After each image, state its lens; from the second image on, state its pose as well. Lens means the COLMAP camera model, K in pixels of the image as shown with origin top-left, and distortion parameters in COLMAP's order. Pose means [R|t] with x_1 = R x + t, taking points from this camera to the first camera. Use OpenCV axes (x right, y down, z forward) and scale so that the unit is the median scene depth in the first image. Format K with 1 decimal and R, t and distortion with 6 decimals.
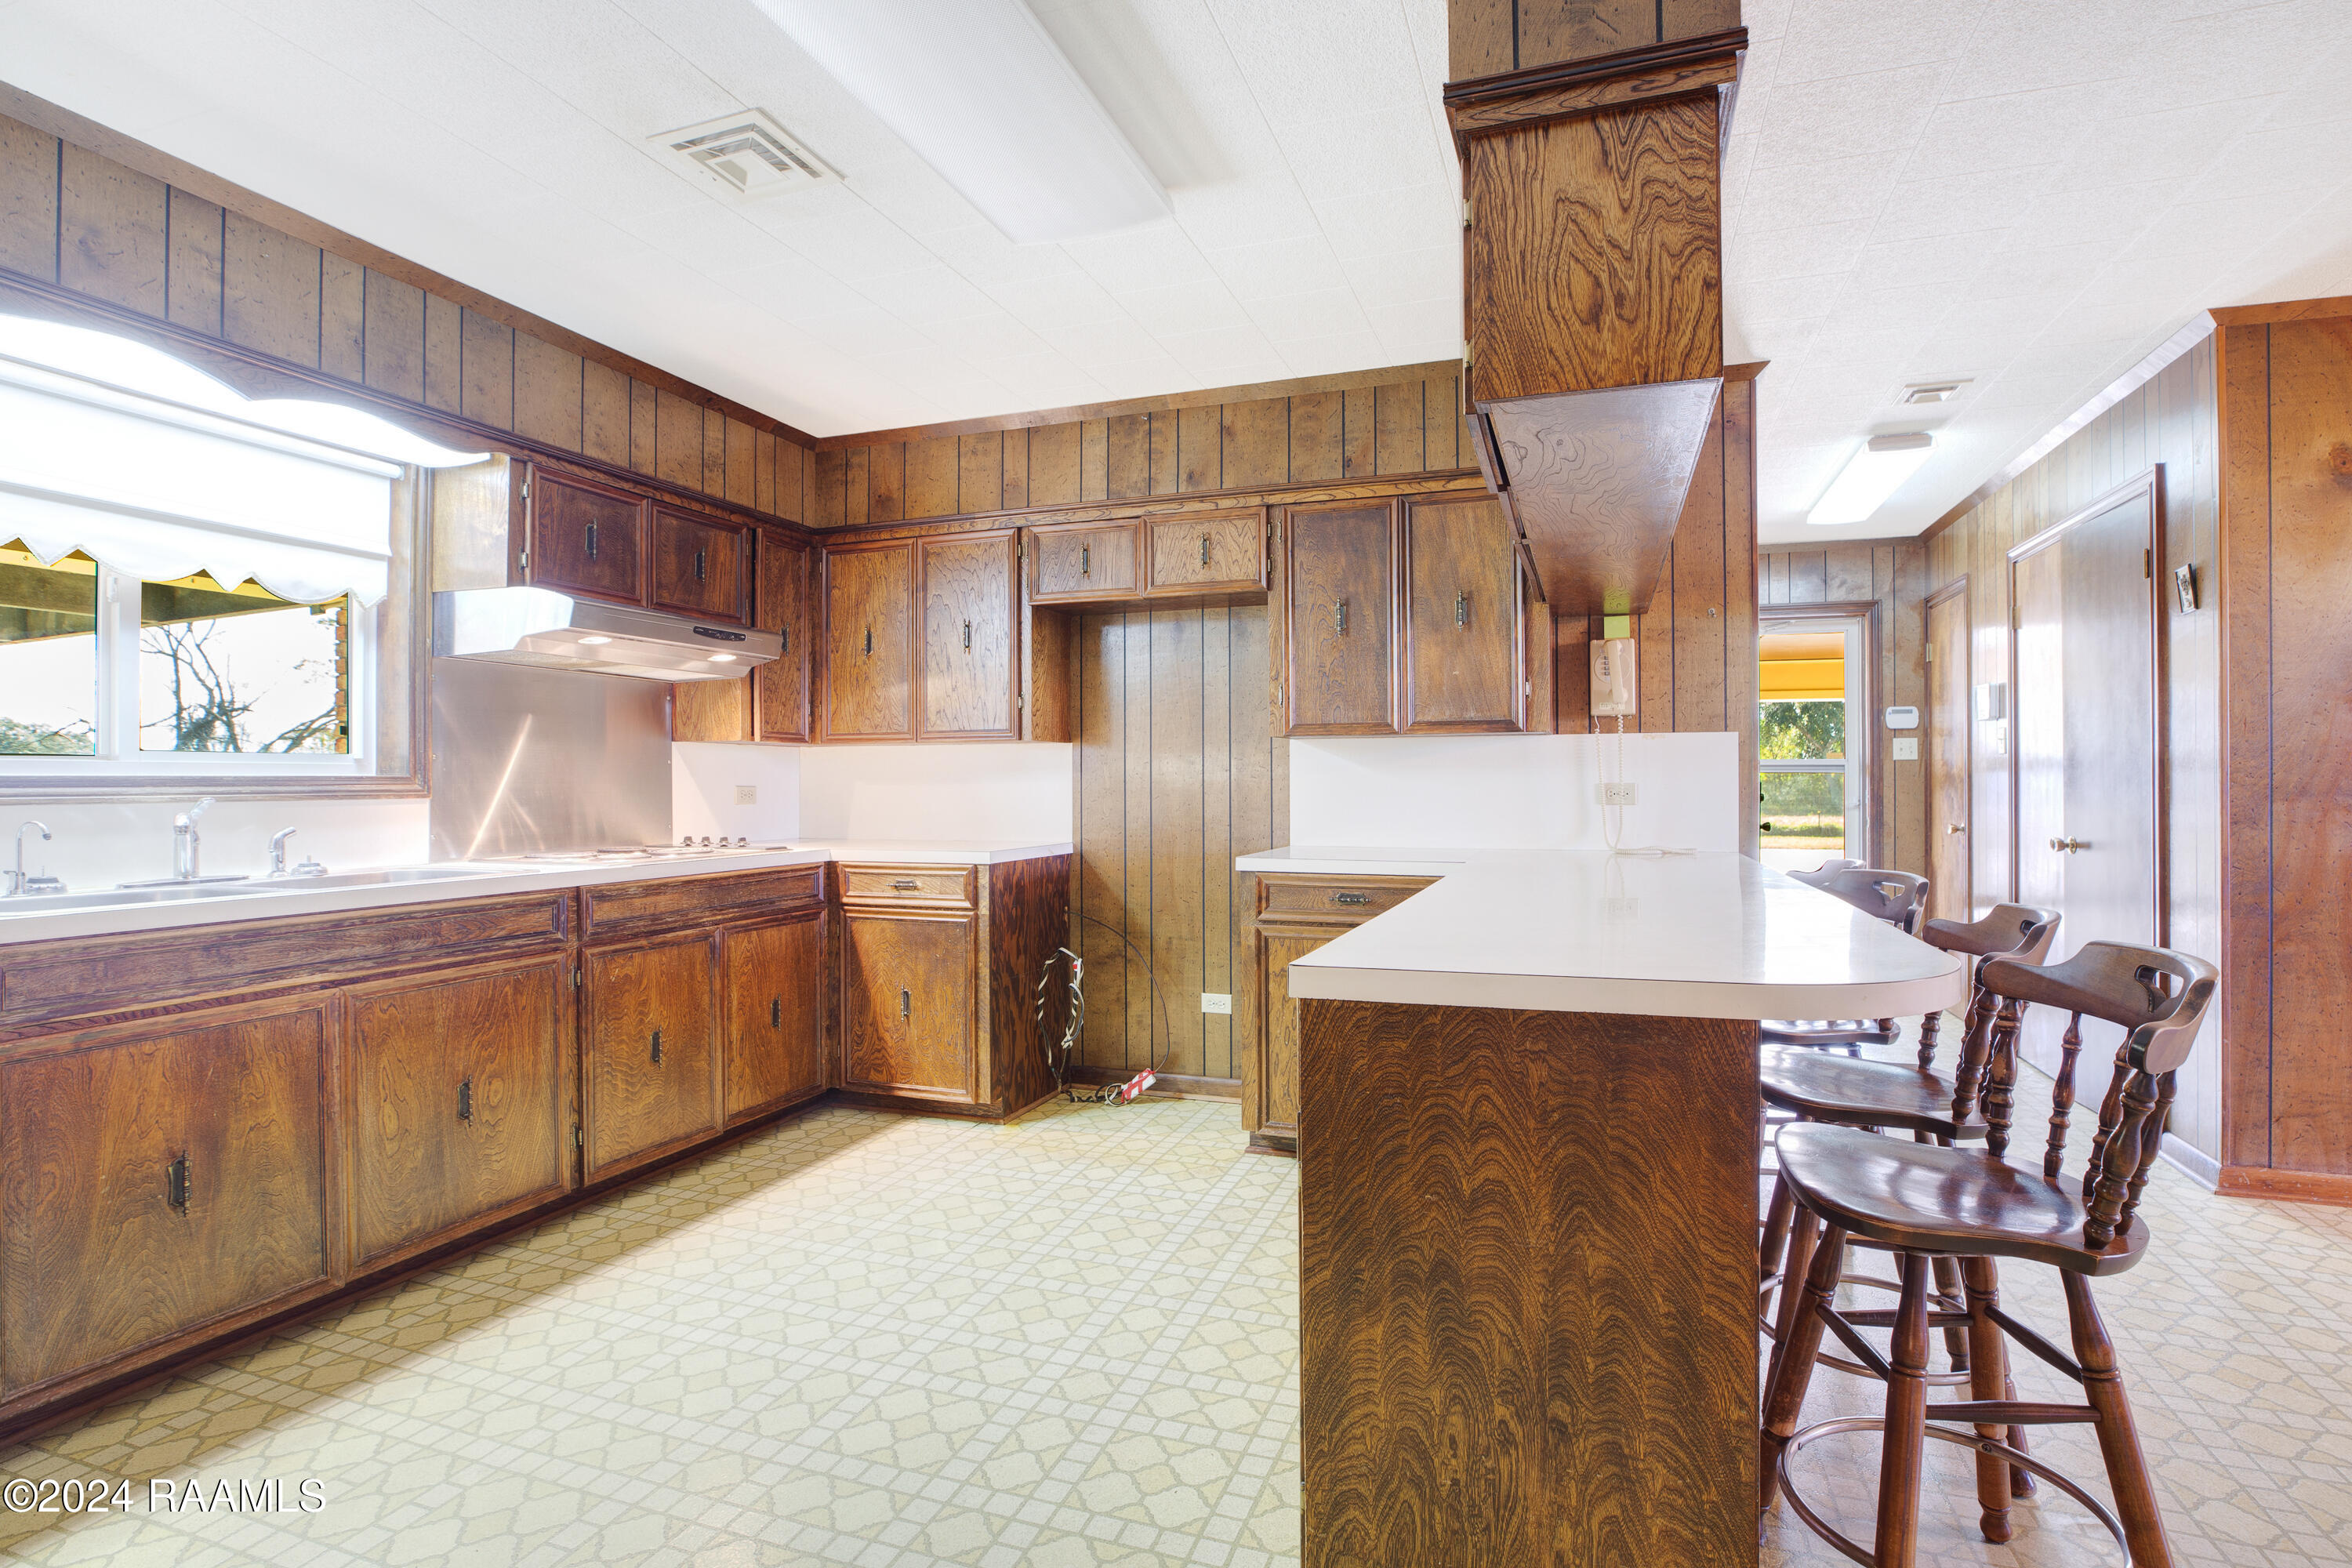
lens RADIAL K [[1153.8, 0, 1176.0], [0, 1153.8, 784.0], [0, 0, 1]] dist [0.002424, 0.000712]
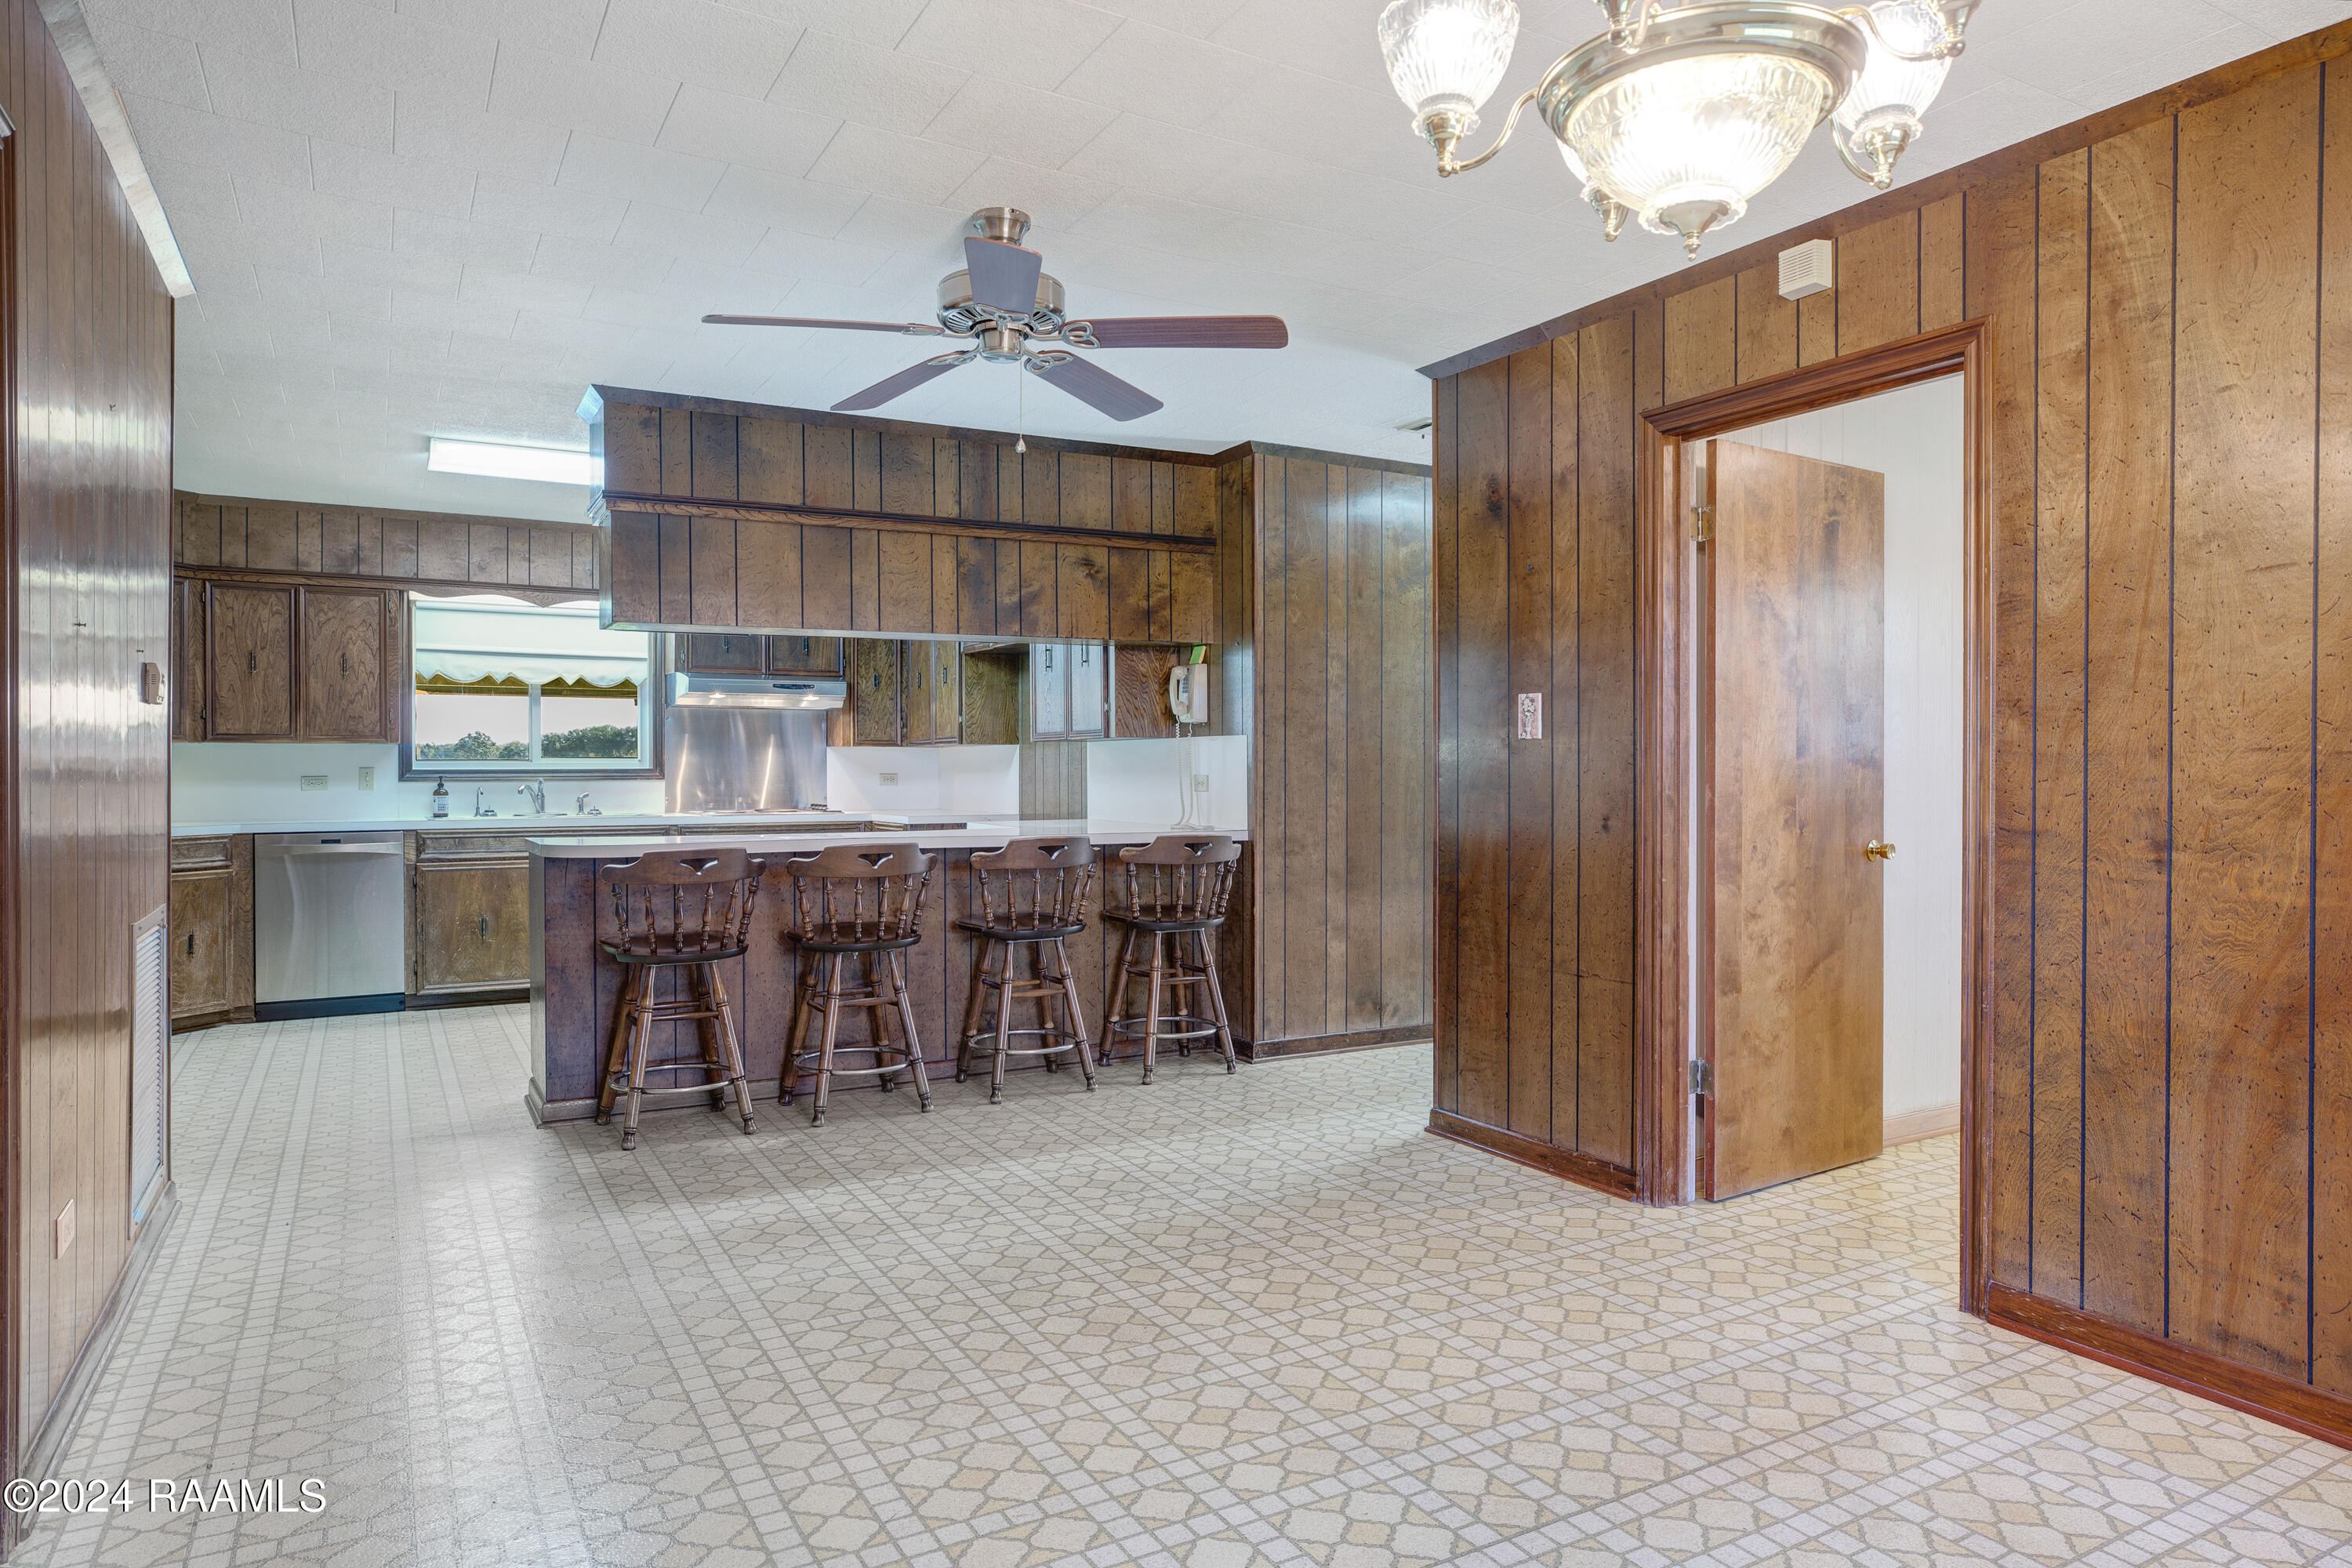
lens RADIAL K [[1497.6, 0, 1210.1], [0, 1497.6, 793.3], [0, 0, 1]] dist [-0.007353, -0.000759]
pose [[0.750238, 0.011257, -0.661072, 1.038210], [0.000147, 0.999852, 0.017192, -0.006438], [0.661168, -0.012995, 0.750125, -0.160914]]
